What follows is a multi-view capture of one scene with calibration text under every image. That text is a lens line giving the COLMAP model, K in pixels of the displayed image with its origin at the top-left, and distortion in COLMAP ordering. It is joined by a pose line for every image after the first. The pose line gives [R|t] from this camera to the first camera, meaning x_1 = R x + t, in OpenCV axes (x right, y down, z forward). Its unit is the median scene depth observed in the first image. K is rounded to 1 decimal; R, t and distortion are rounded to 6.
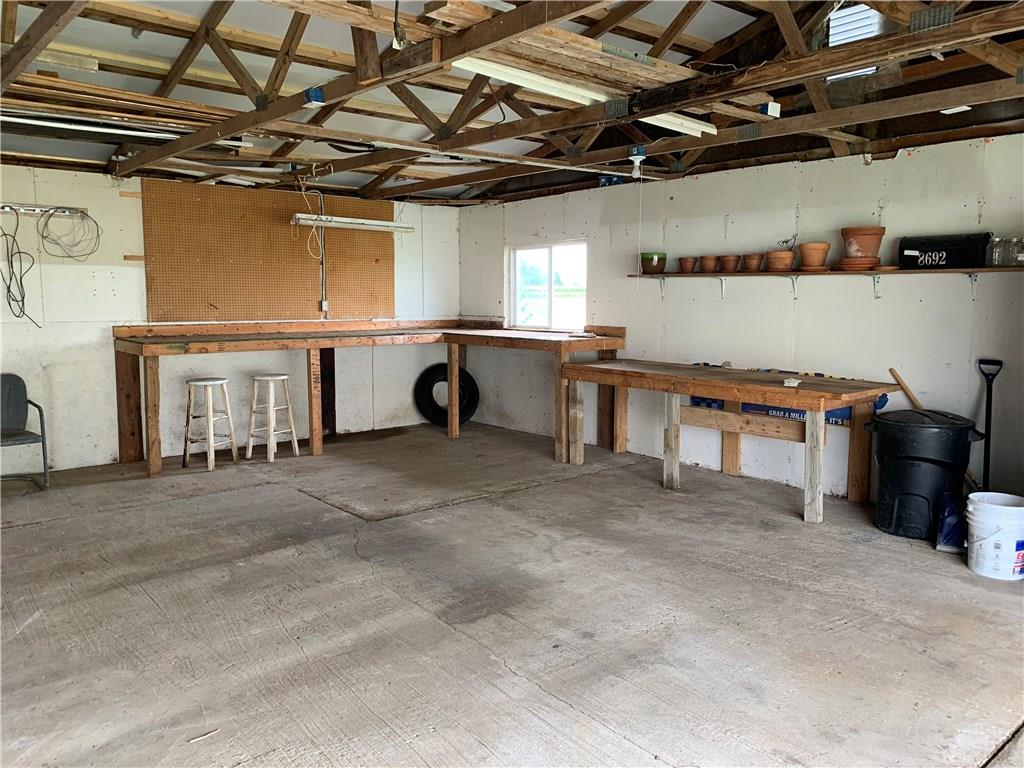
lens RADIAL K [[788.7, 0, 514.5], [0, 788.7, 383.2], [0, 0, 1]] dist [0.088869, -0.105496]
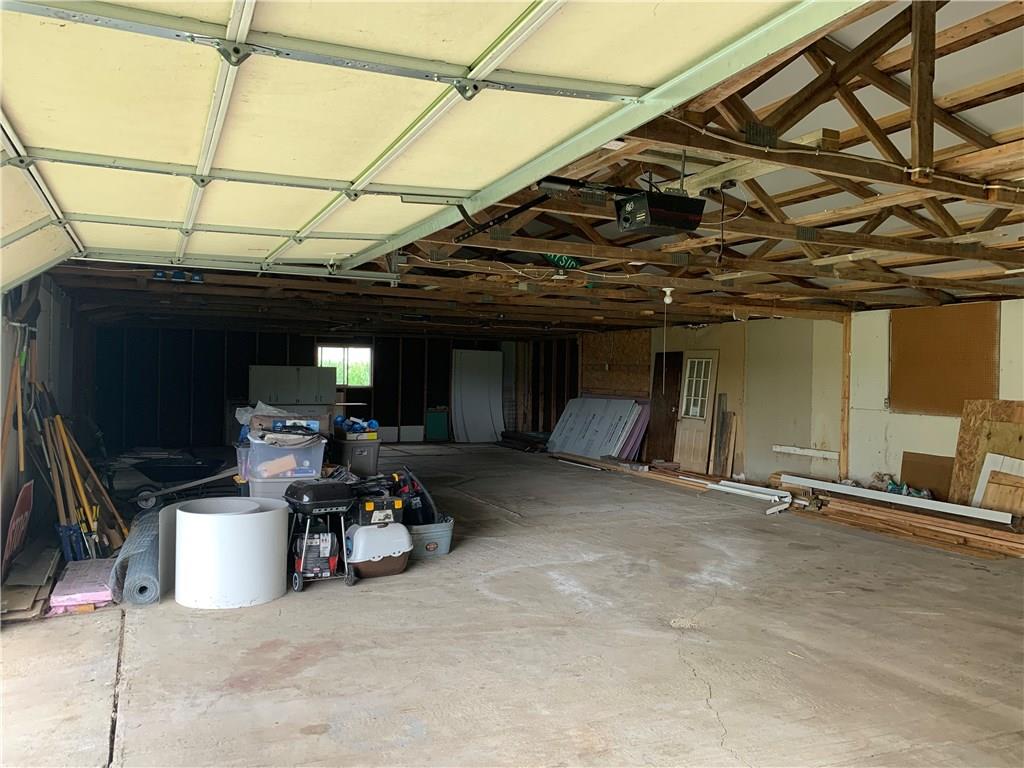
lens RADIAL K [[771.6, 0, 510.7], [0, 771.6, 378.9], [0, 0, 1]] dist [0.091729, -0.132011]
pose [[-0.272156, -0.005865, -0.962235, 1.228333], [-0.131868, 0.990774, 0.031258, -0.103814], [0.953175, 0.135395, -0.270418, 0.695197]]
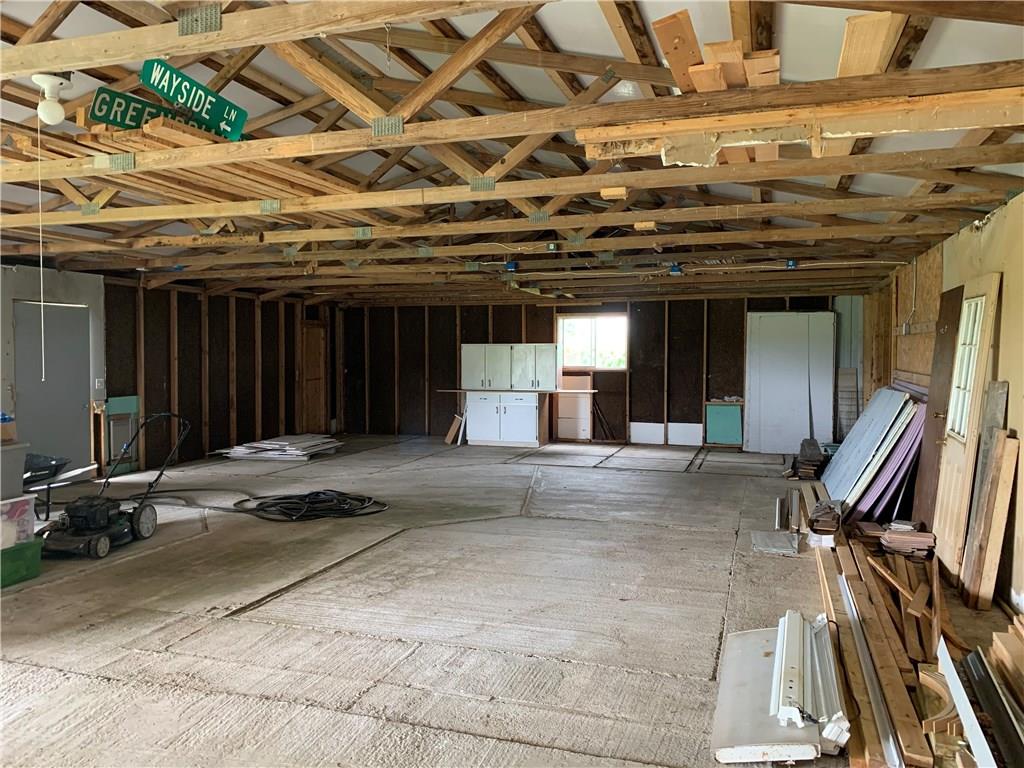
lens RADIAL K [[784.3, 0, 512.9], [0, 784.3, 378.9], [0, 0, 1]] dist [0.115198, -0.247858]
pose [[-0.855390, 0.011679, -0.517853, -1.167088], [-0.062707, 0.990058, 0.125907, -0.184253], [0.514175, 0.140172, -0.846153, 1.512208]]
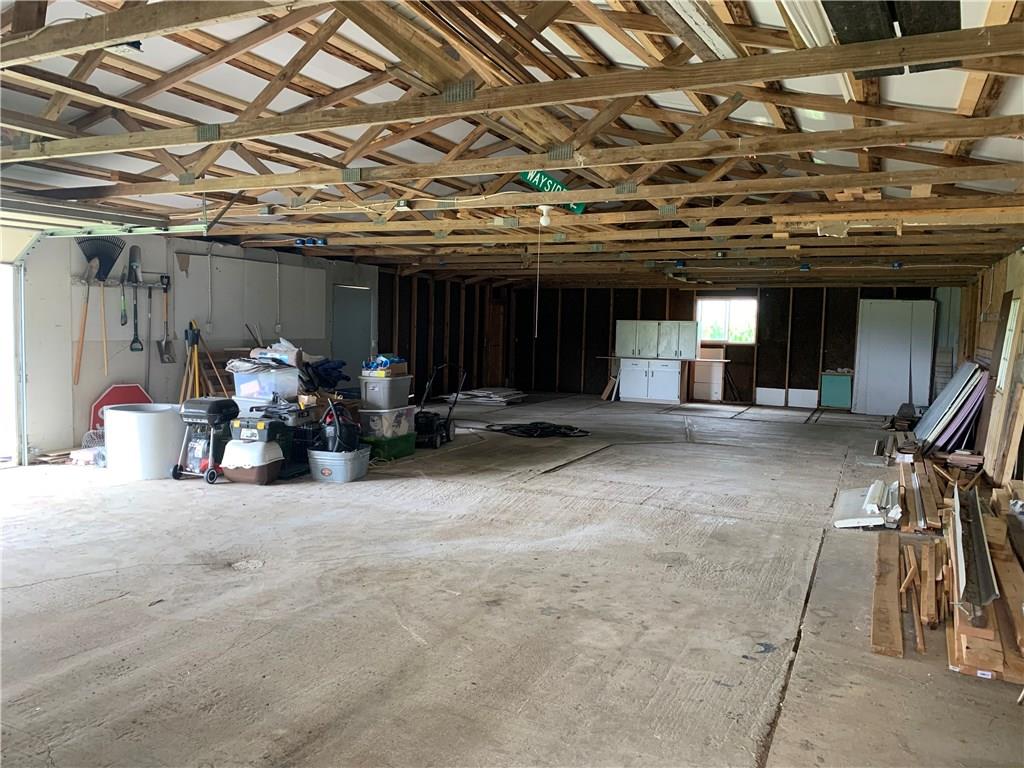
lens RADIAL K [[771.0, 0, 510.6], [0, 771.0, 381.3], [0, 0, 1]] dist [0.059012, -0.109842]
pose [[-0.916185, 0.002523, -0.400748, -0.362401], [-0.072478, 0.982448, 0.171883, -0.257794], [0.394148, 0.186522, -0.899921, 2.240867]]
